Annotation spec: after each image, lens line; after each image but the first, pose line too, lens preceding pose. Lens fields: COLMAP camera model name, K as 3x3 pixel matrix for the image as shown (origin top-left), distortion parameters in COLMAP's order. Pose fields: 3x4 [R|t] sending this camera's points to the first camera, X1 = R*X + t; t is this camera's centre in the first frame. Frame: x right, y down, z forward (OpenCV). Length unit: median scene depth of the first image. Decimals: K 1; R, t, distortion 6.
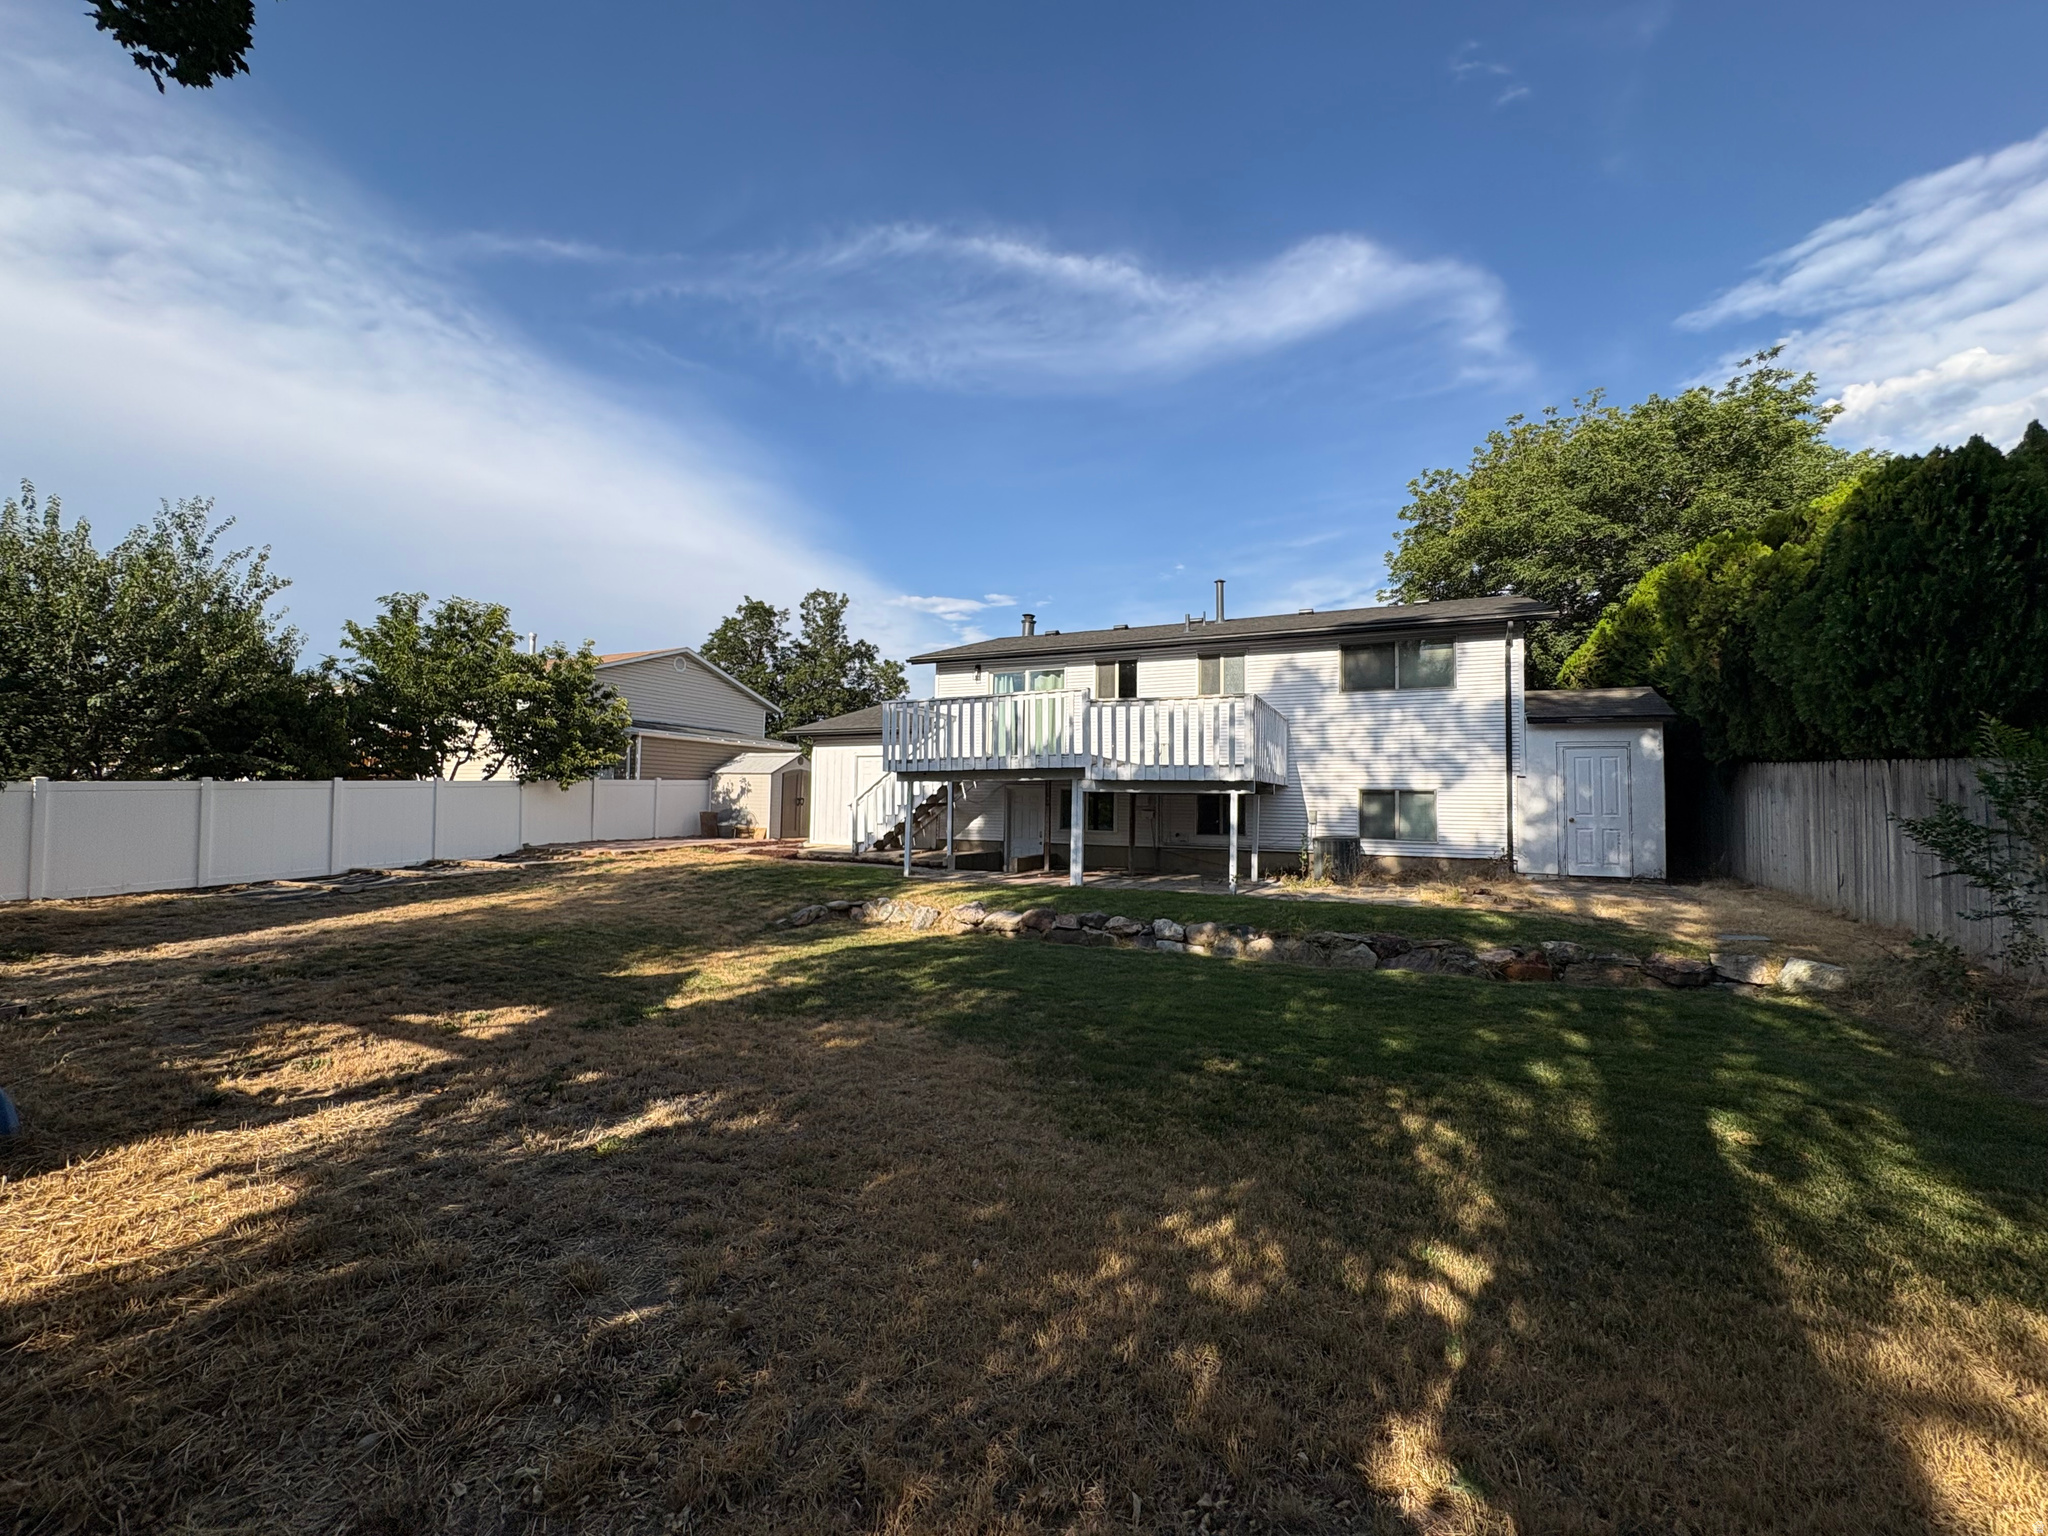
lens RADIAL K [[819.5, 0, 1020.6], [0, 819.5, 771.4], [0, 0, 1]] dist [-0.002205, 0.000673]
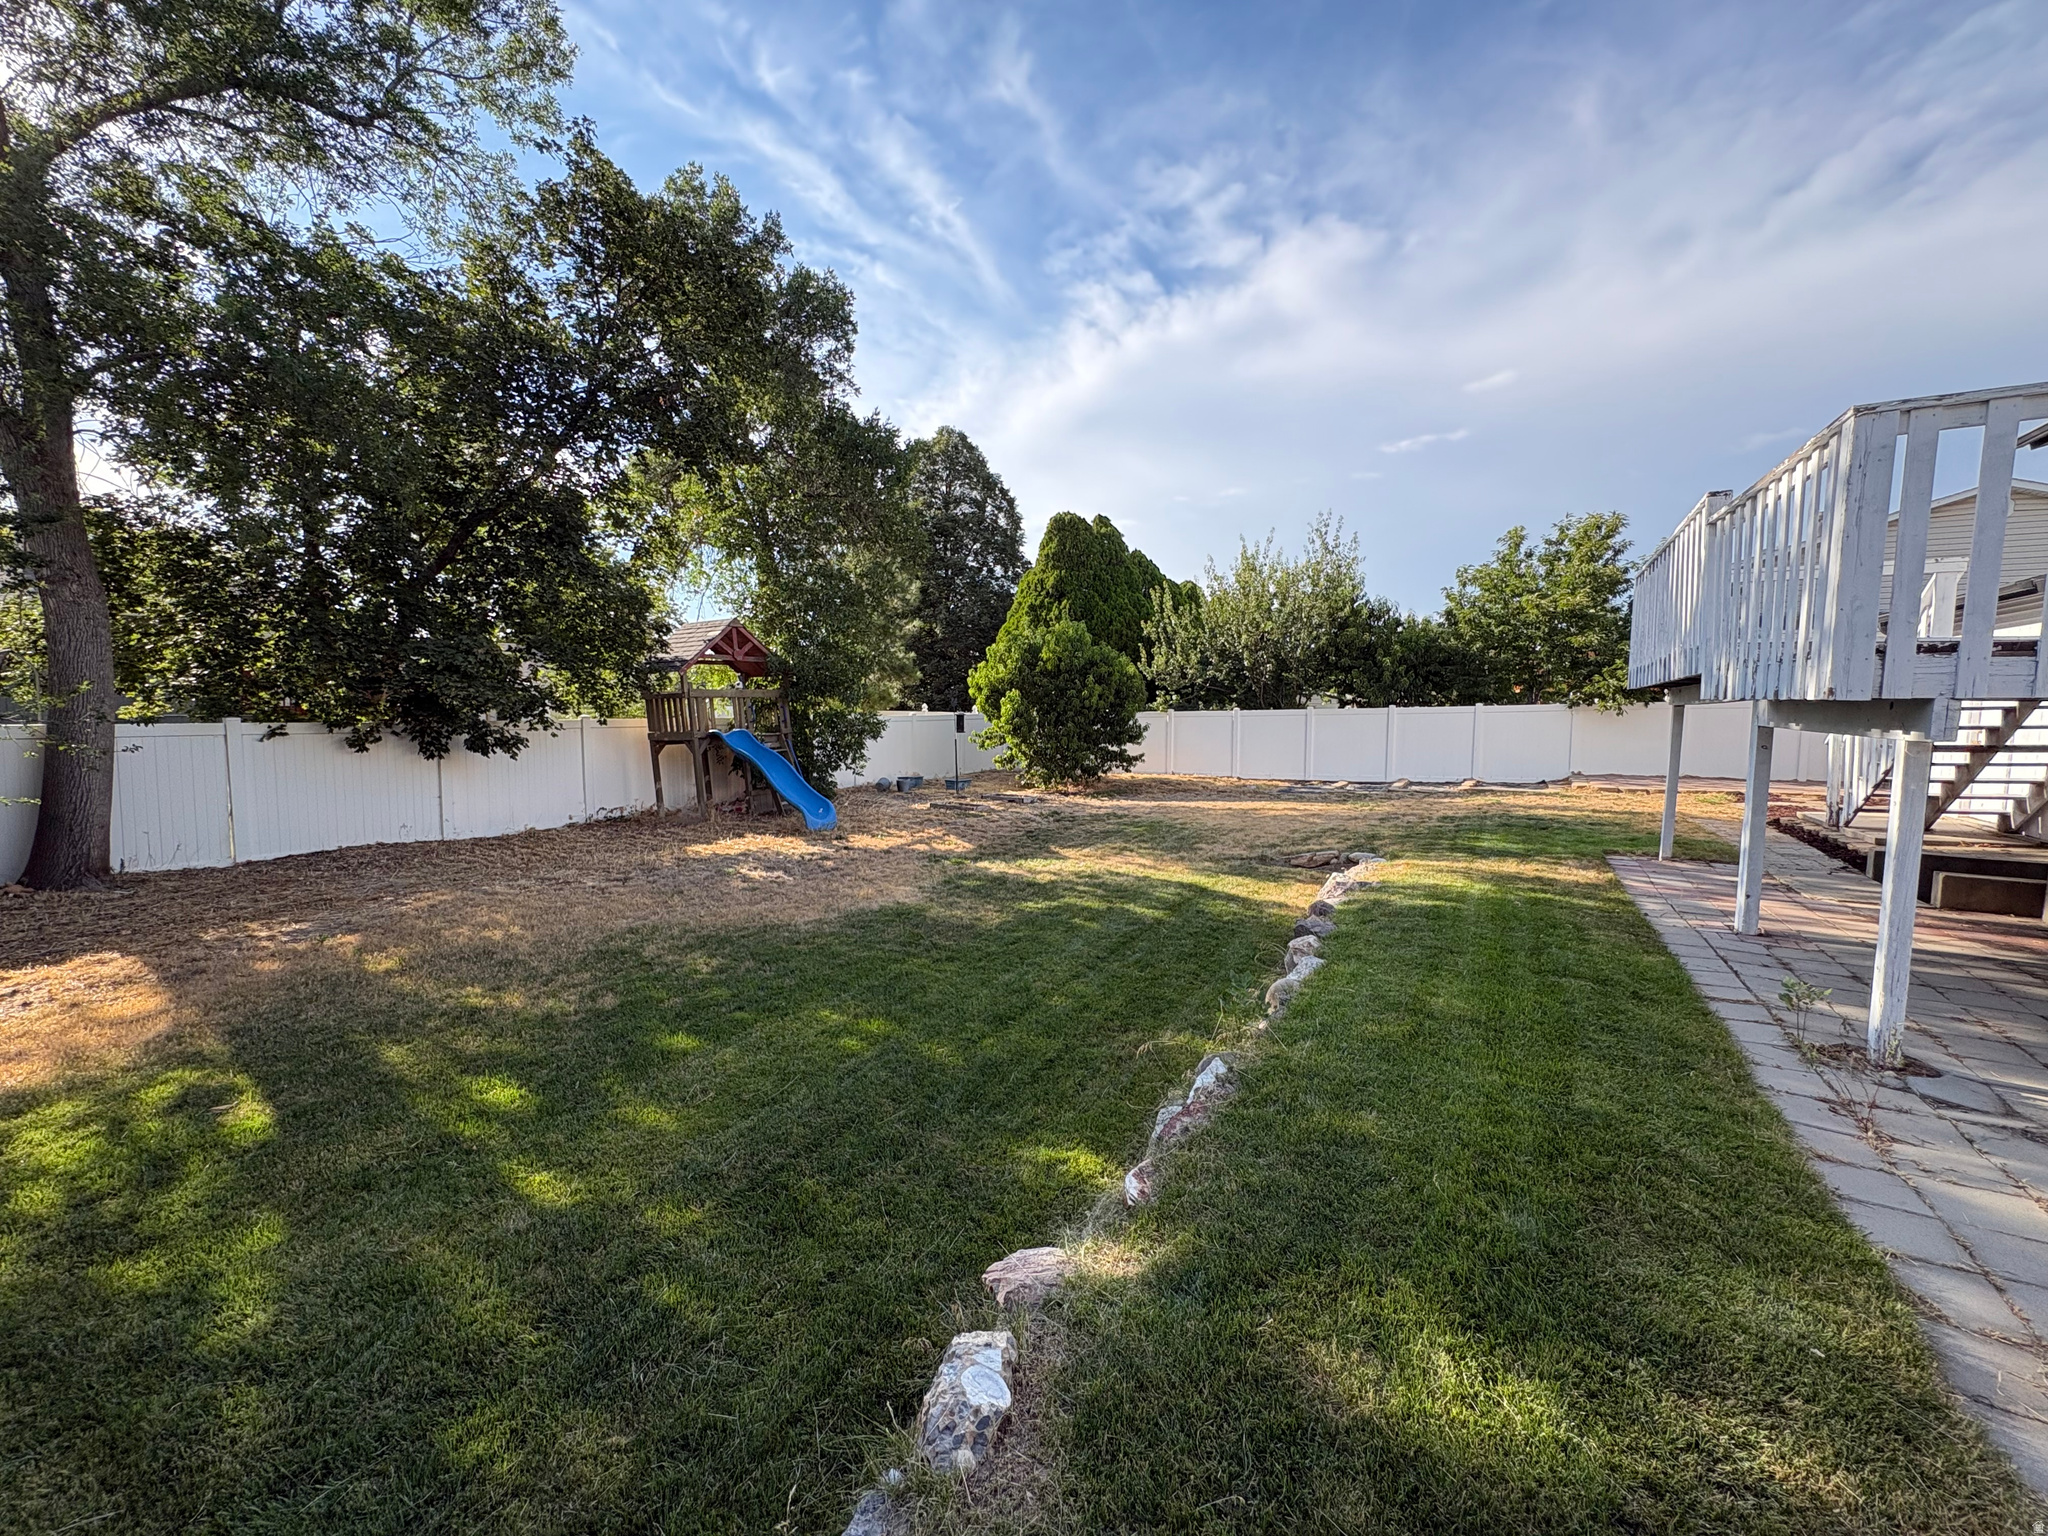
lens RADIAL K [[819.5, 0, 1020.6], [0, 819.5, 771.4], [0, 0, 1]] dist [-0.002205, 0.000673]
pose [[-0.087060, 0.067263, -0.993930, 0.426890], [0.029611, 0.997452, 0.064907, 0.009088], [0.995763, -0.023781, -0.088830, 0.496406]]
